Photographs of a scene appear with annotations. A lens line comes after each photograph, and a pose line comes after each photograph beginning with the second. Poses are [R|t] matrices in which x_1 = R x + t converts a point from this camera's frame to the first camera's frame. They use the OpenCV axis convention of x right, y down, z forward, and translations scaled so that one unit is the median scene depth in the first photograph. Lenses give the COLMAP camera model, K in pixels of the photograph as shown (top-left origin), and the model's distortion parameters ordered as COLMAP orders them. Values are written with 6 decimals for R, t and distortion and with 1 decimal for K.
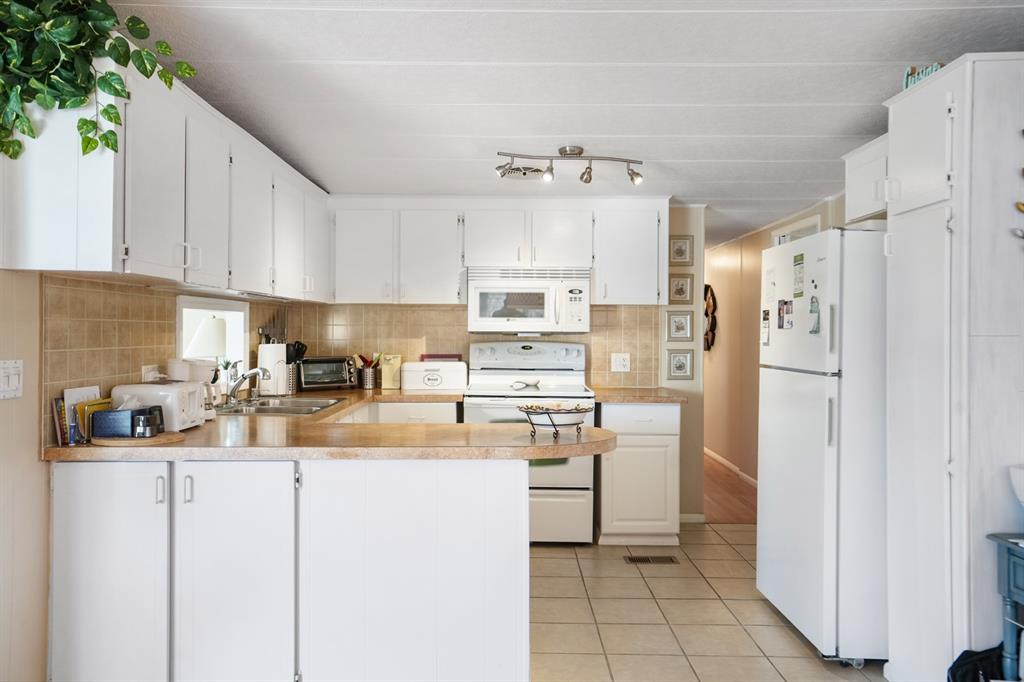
lens RADIAL K [[749.1, 0, 512.7], [0, 749.1, 322.8], [0, 0, 1]] dist [0.000928, 0.000411]
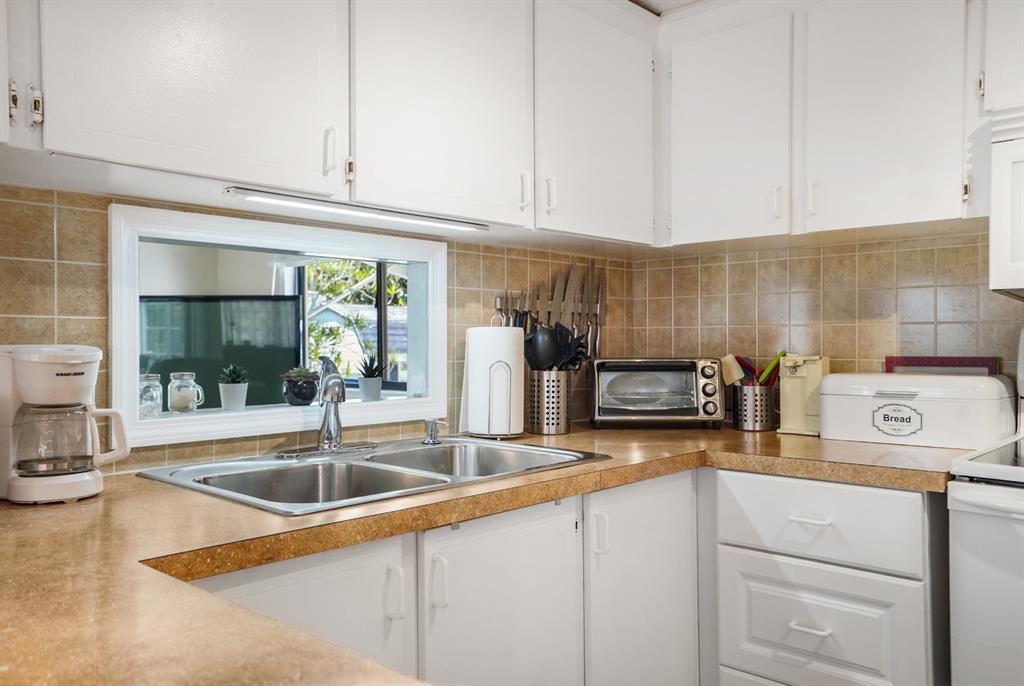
lens RADIAL K [[811.2, 0, 512.0], [0, 811.2, 343.0], [0, 0, 1]] dist [0.048304, 0.001019]
pose [[0.735334, -0.003162, -0.677698, 0.037027], [0.011506, 0.999903, 0.007819, 0.029830], [0.677608, -0.013547, 0.735299, 0.544013]]
